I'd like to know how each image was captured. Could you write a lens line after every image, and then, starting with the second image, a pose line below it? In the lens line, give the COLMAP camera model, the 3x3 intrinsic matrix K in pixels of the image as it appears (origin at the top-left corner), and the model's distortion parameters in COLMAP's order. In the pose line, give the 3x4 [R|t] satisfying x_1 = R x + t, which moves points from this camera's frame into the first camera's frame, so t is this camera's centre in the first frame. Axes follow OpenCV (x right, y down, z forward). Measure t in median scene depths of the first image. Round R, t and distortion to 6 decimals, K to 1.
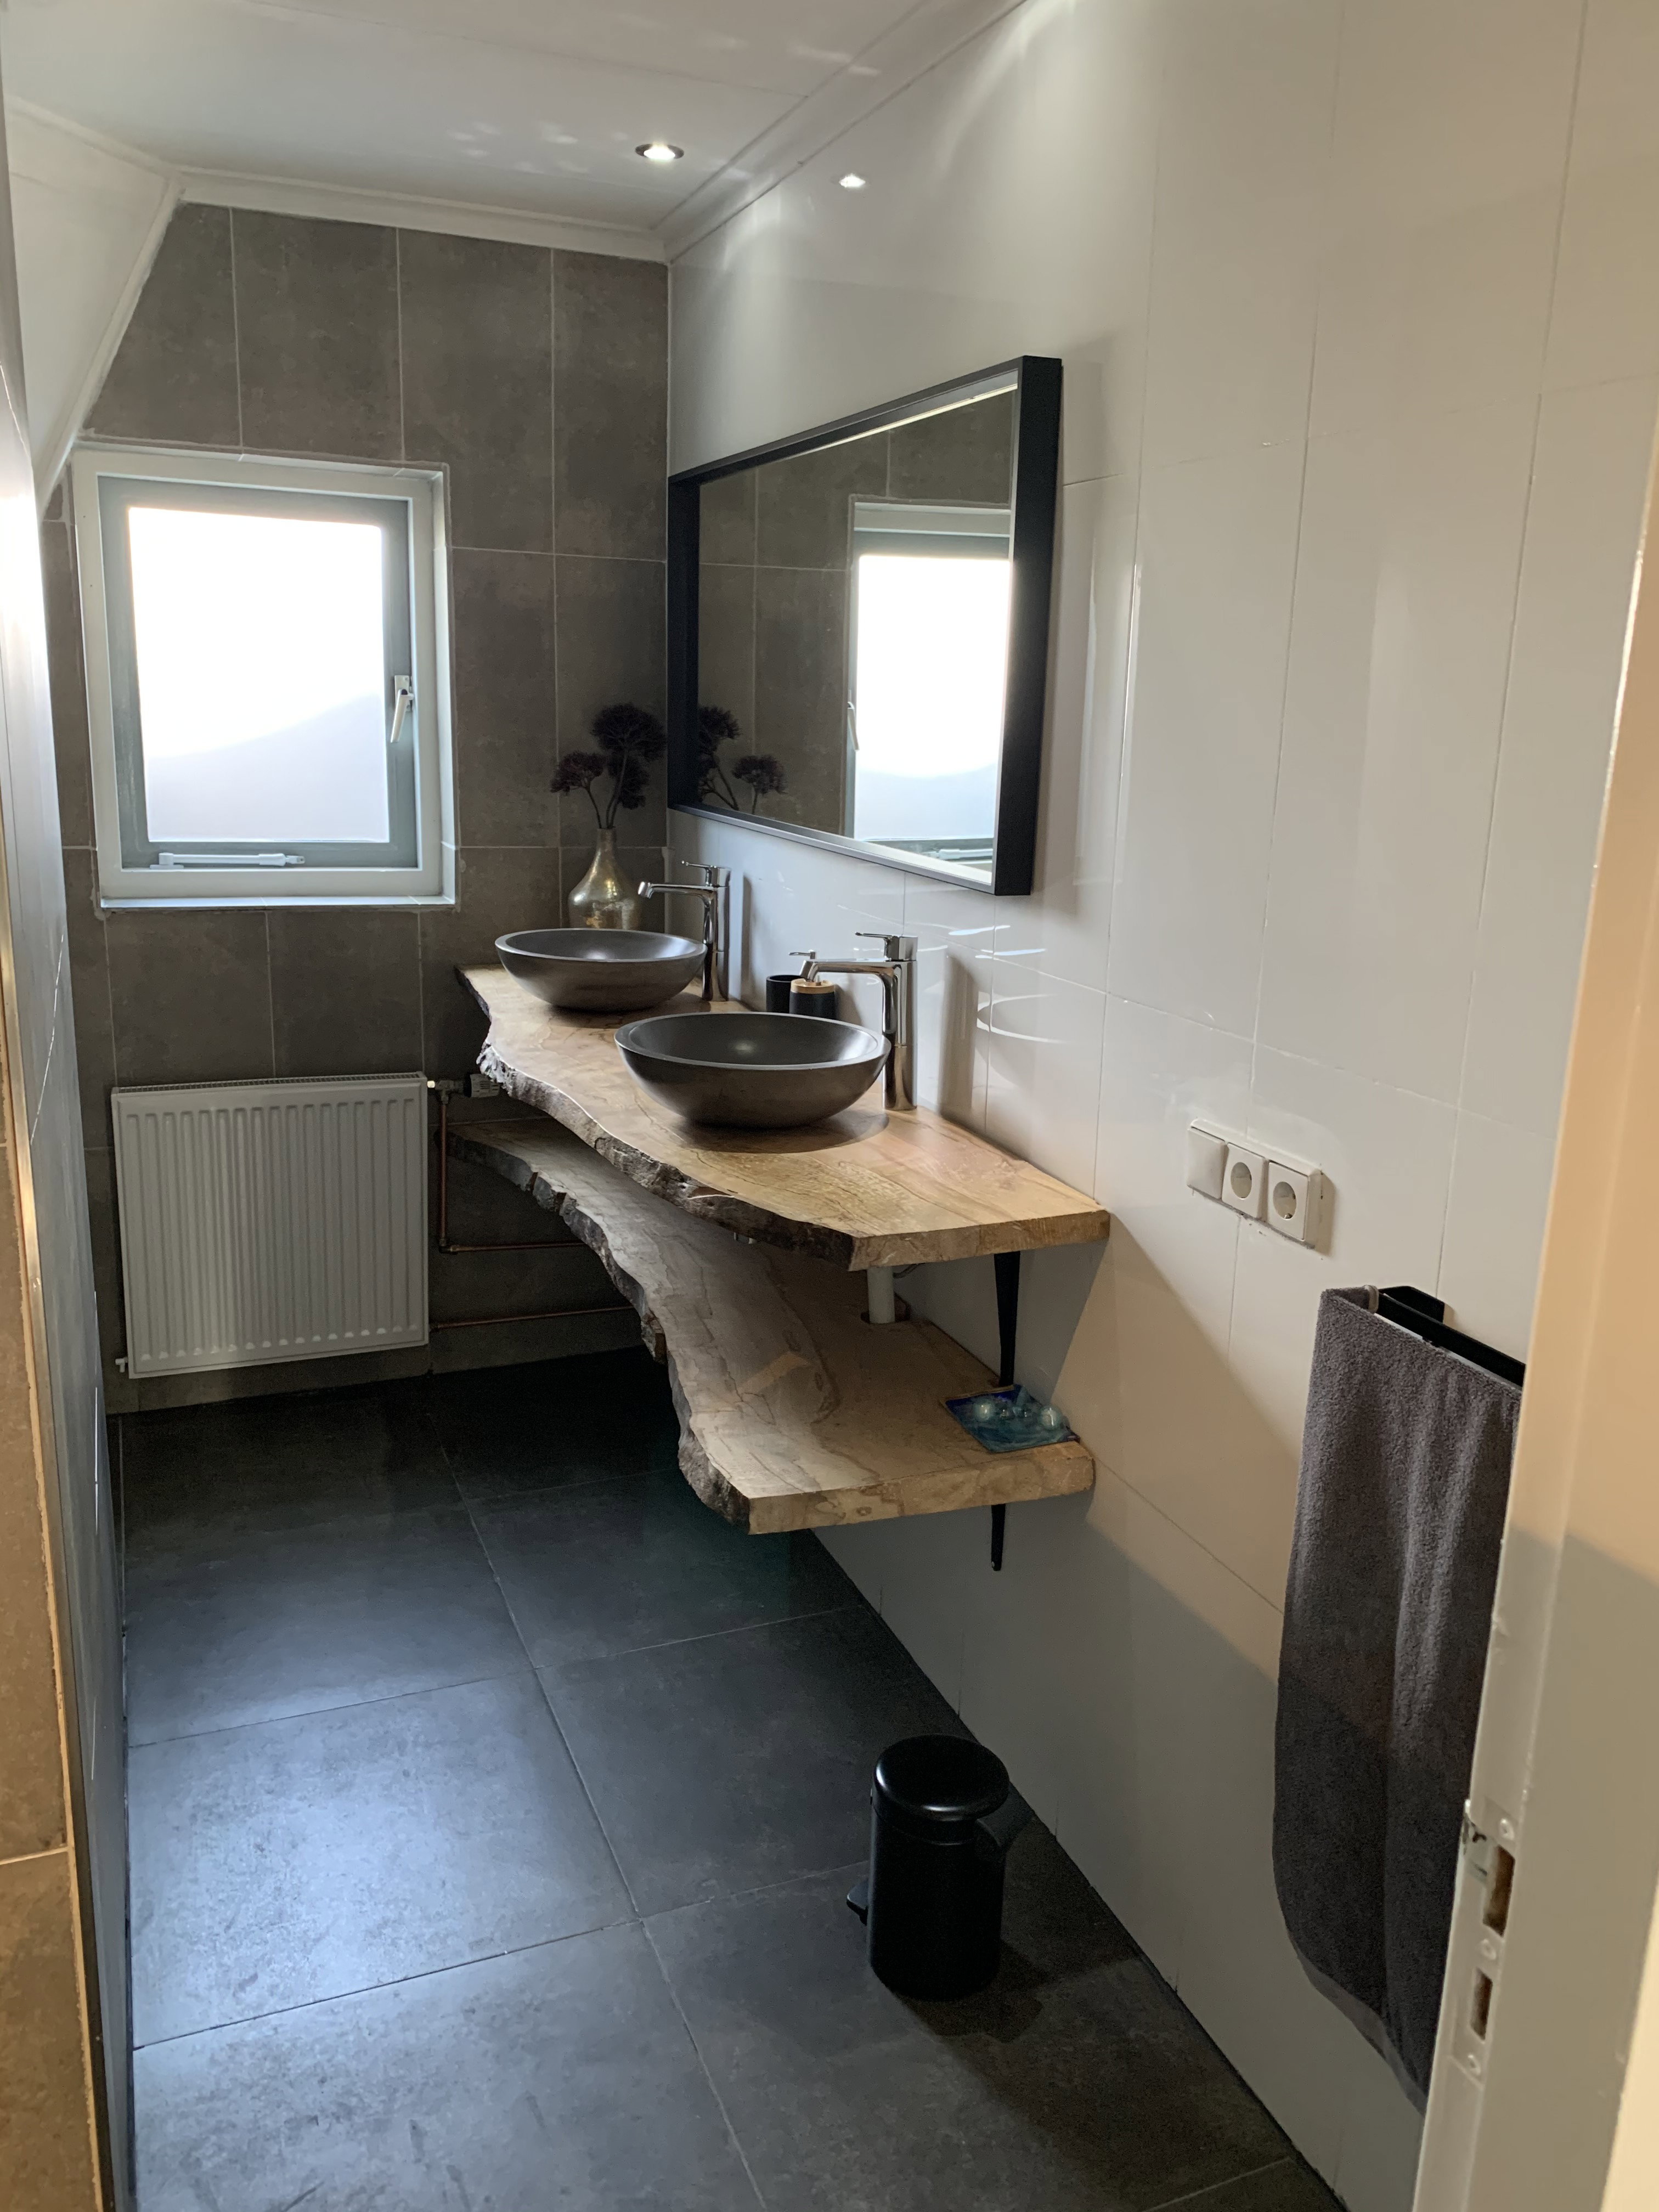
lens RADIAL K [[1685.3, 0, 827.5], [0, 1685.3, 1101.3], [0, 0, 1]] dist [-0.007341, -0.001671]
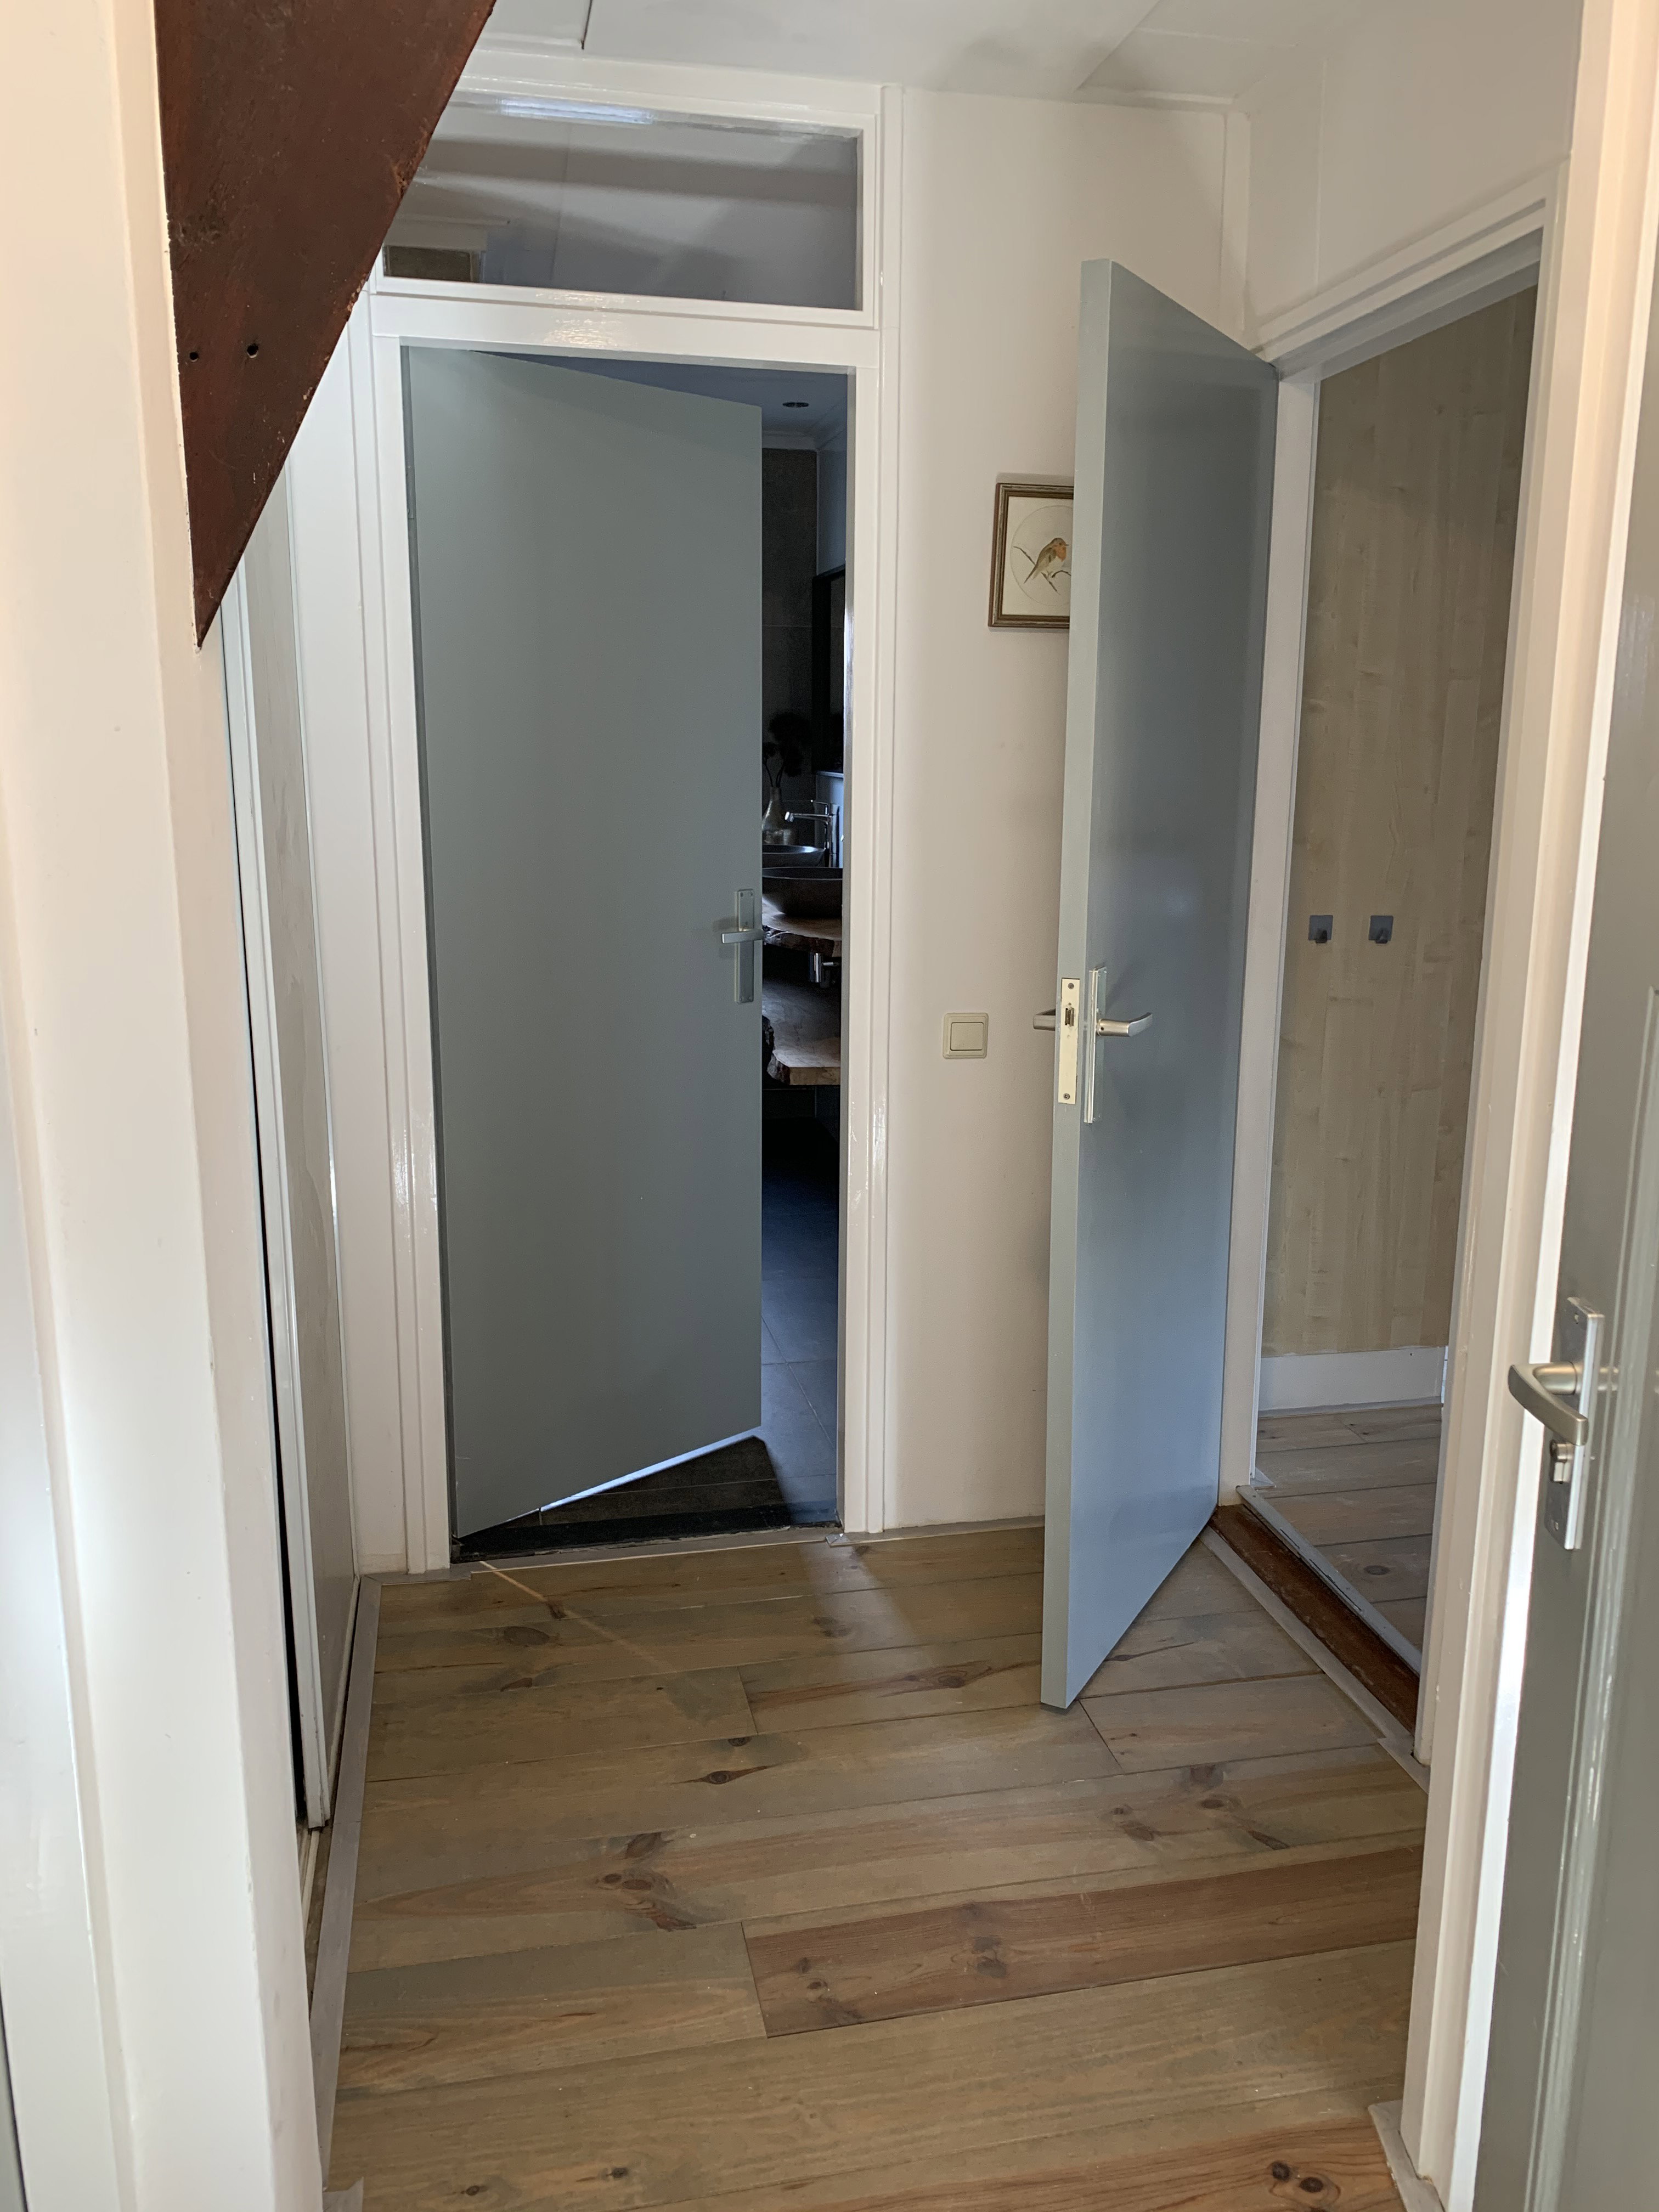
lens RADIAL K [[1685.3, 0, 831.4], [0, 1685.3, 1104.8], [0, 0, 1]] dist [-0.007341, -0.001671]
pose [[0.983584, 0.005749, -0.180357, 0.230583], [-0.009536, 0.999752, -0.020141, 0.190490], [0.180196, 0.021530, 0.983395, -0.645271]]
